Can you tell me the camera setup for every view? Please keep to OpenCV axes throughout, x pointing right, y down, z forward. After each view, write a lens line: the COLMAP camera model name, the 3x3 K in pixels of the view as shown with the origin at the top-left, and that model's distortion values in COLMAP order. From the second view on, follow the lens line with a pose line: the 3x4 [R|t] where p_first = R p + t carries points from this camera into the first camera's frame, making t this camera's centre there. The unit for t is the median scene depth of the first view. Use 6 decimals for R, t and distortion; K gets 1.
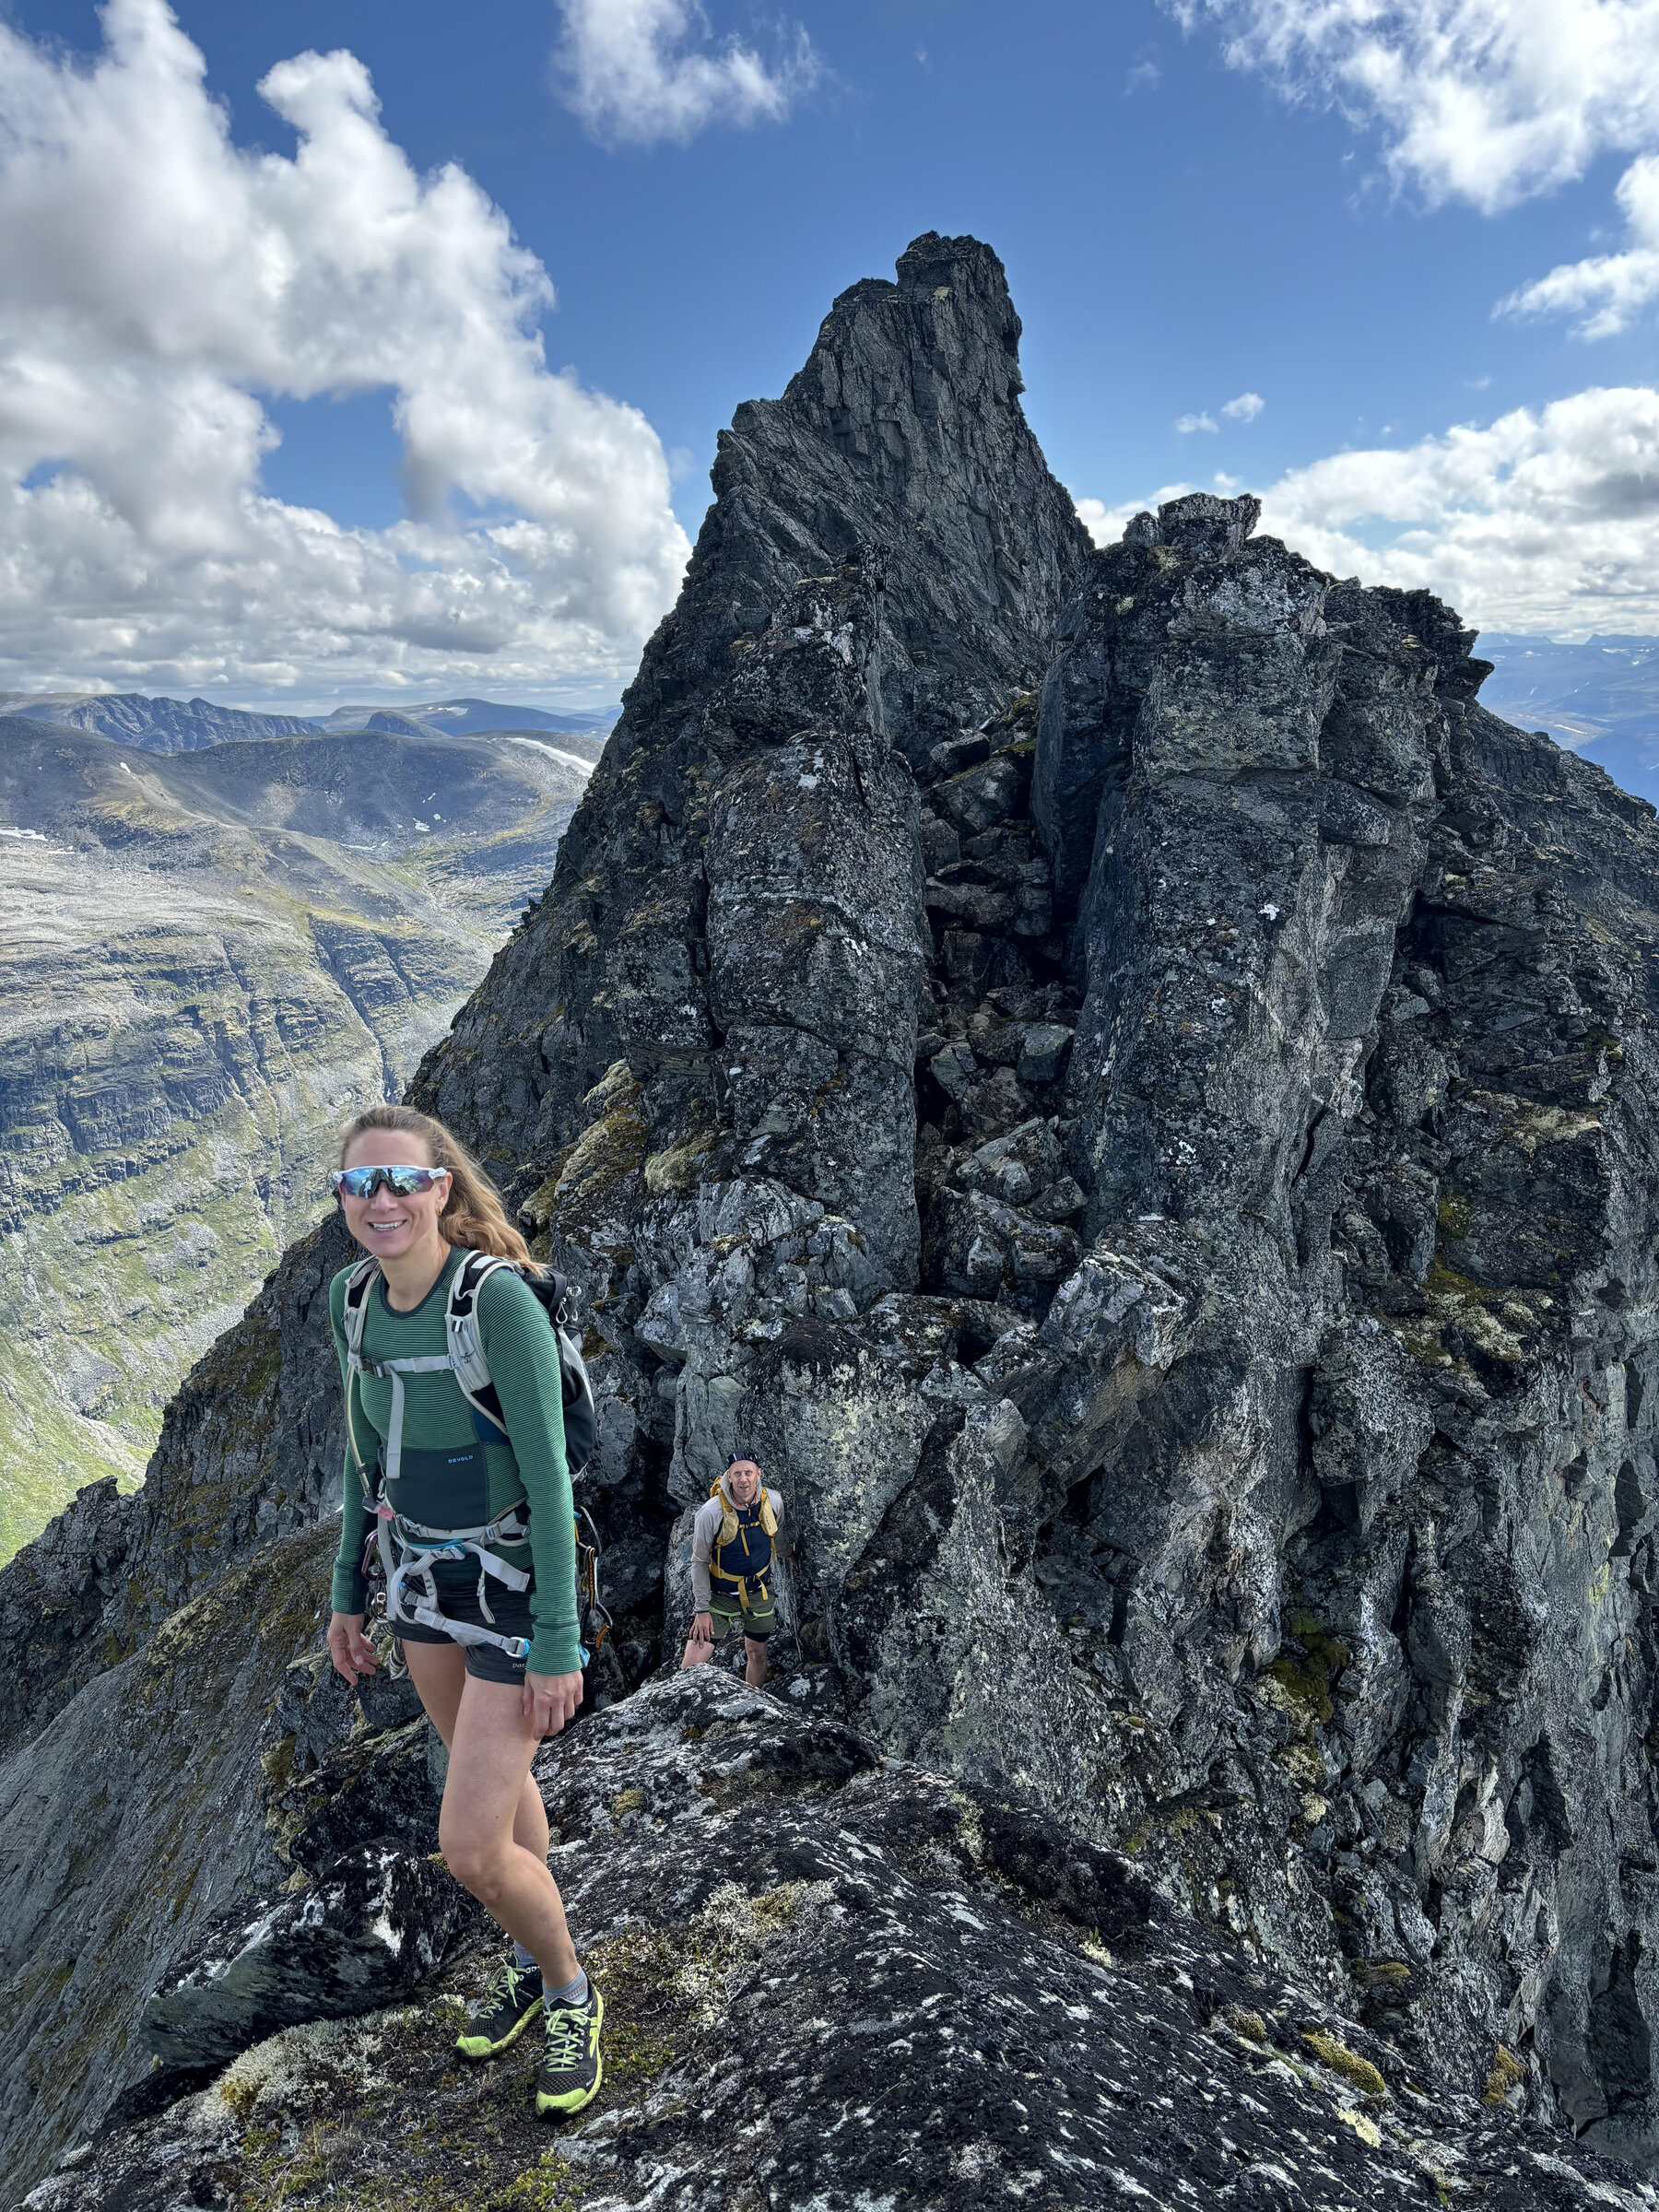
lens RADIAL K [[1639.7, 0, 829.5], [0, 1639.7, 1106.0], [0, 0, 1]] dist [0.006235, -0.000210]
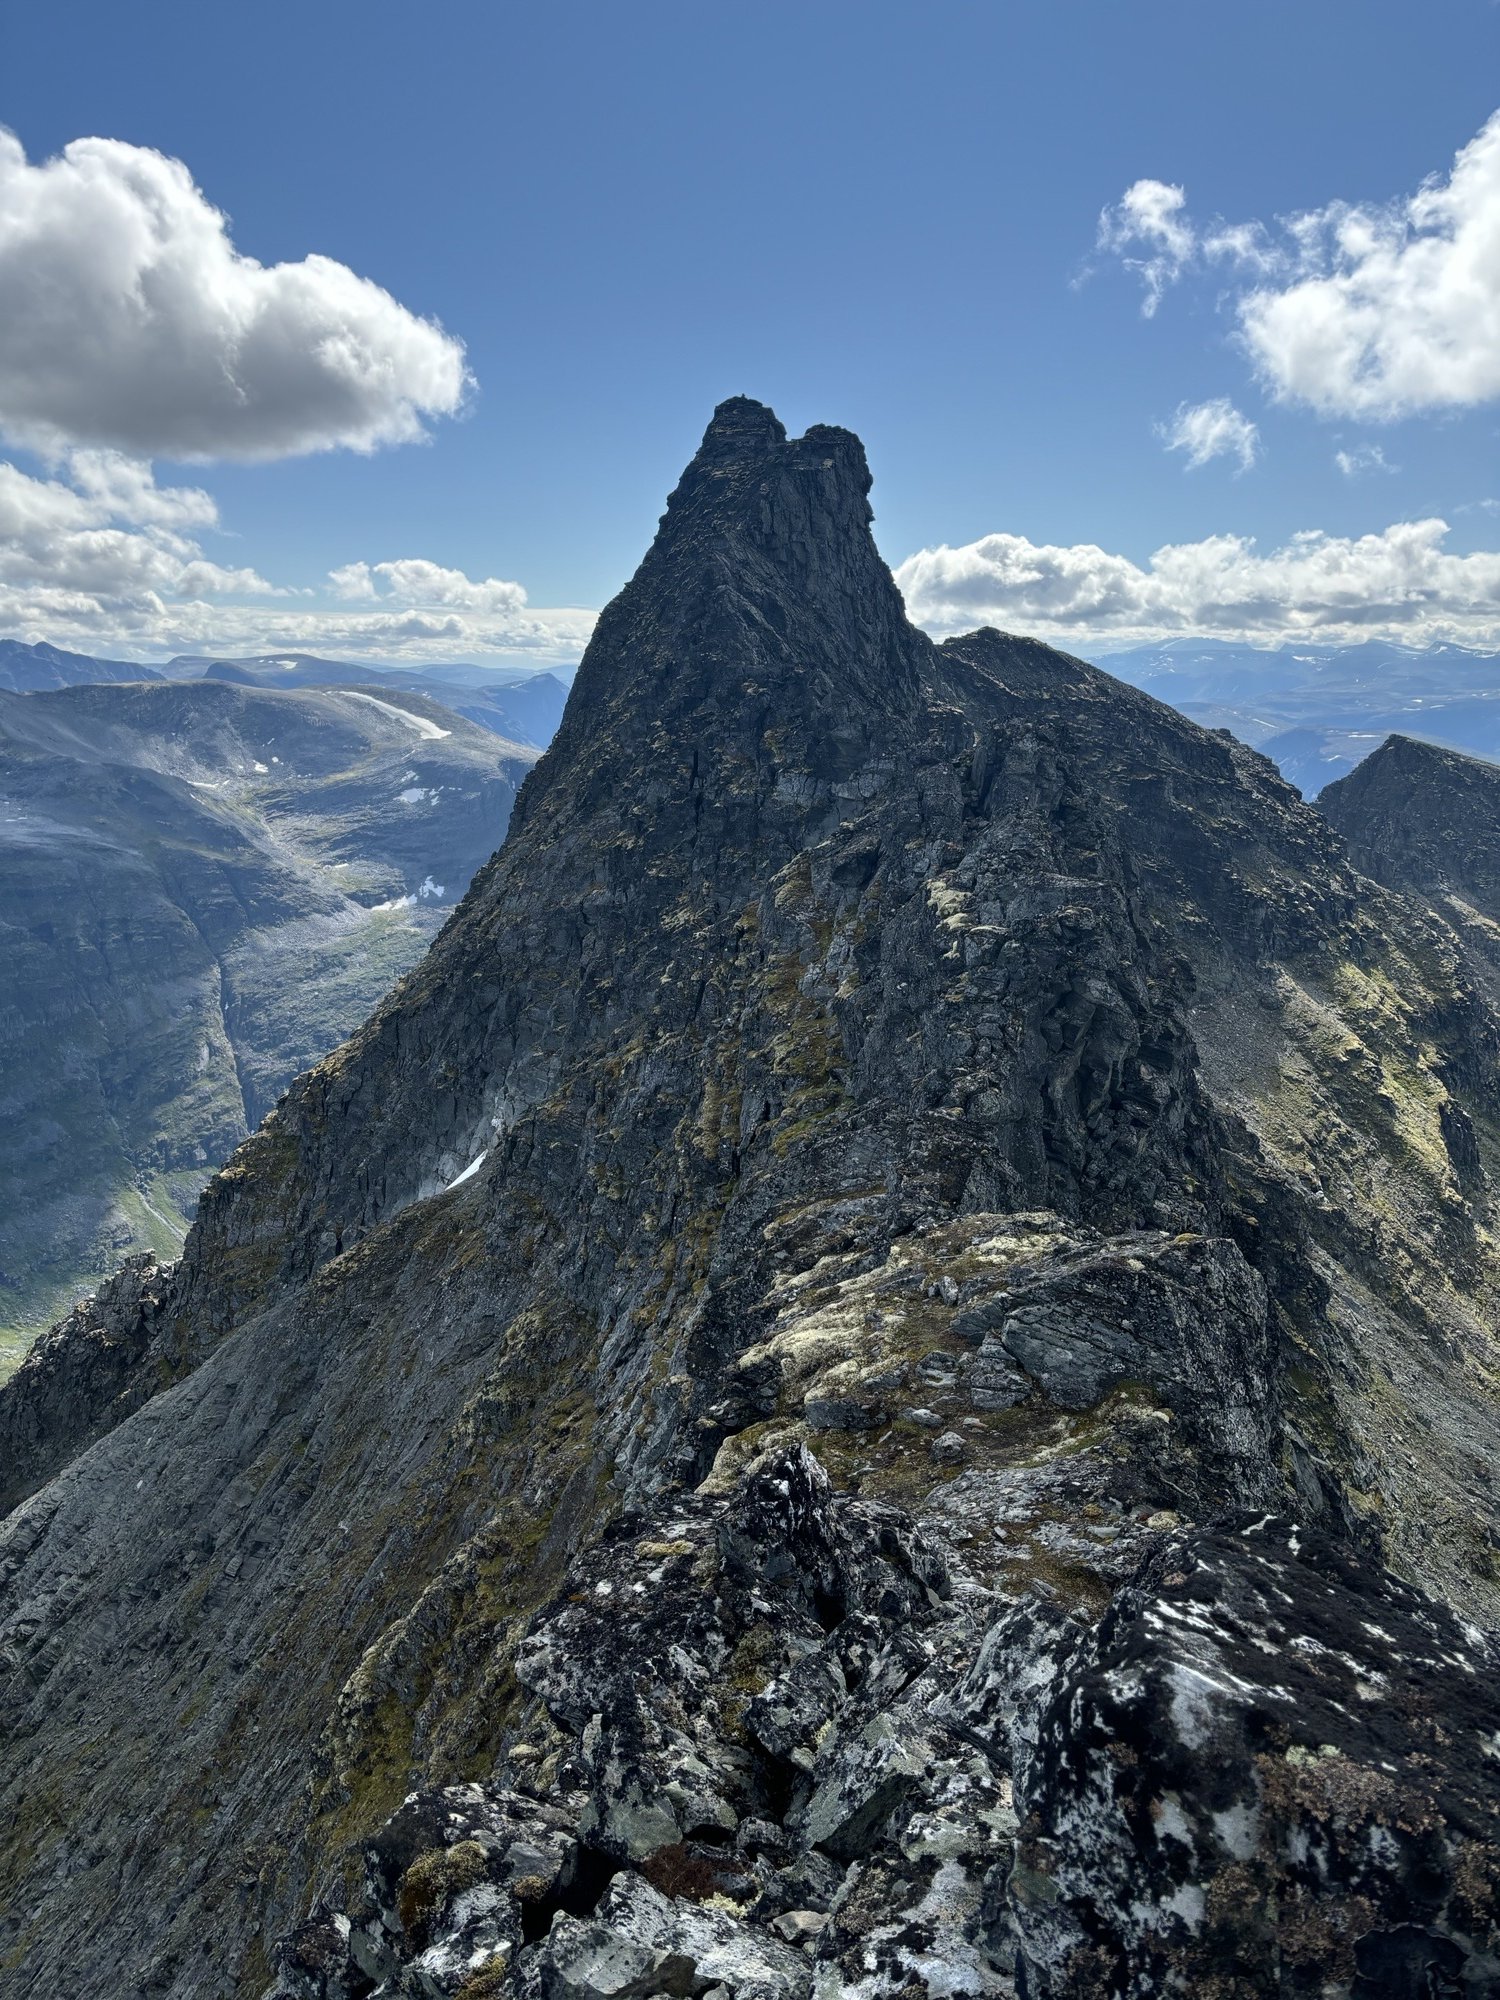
lens RADIAL K [[1482.5, 0, 750.0], [0, 1482.5, 1000.0], [0, 0, 1]] dist [0.006235, -0.000210]
pose [[0.995542, 0.024783, 0.091008, -0.075856], [-0.022524, 0.999414, -0.025773, 0.048798], [-0.091593, 0.023608, 0.995517, -0.267389]]
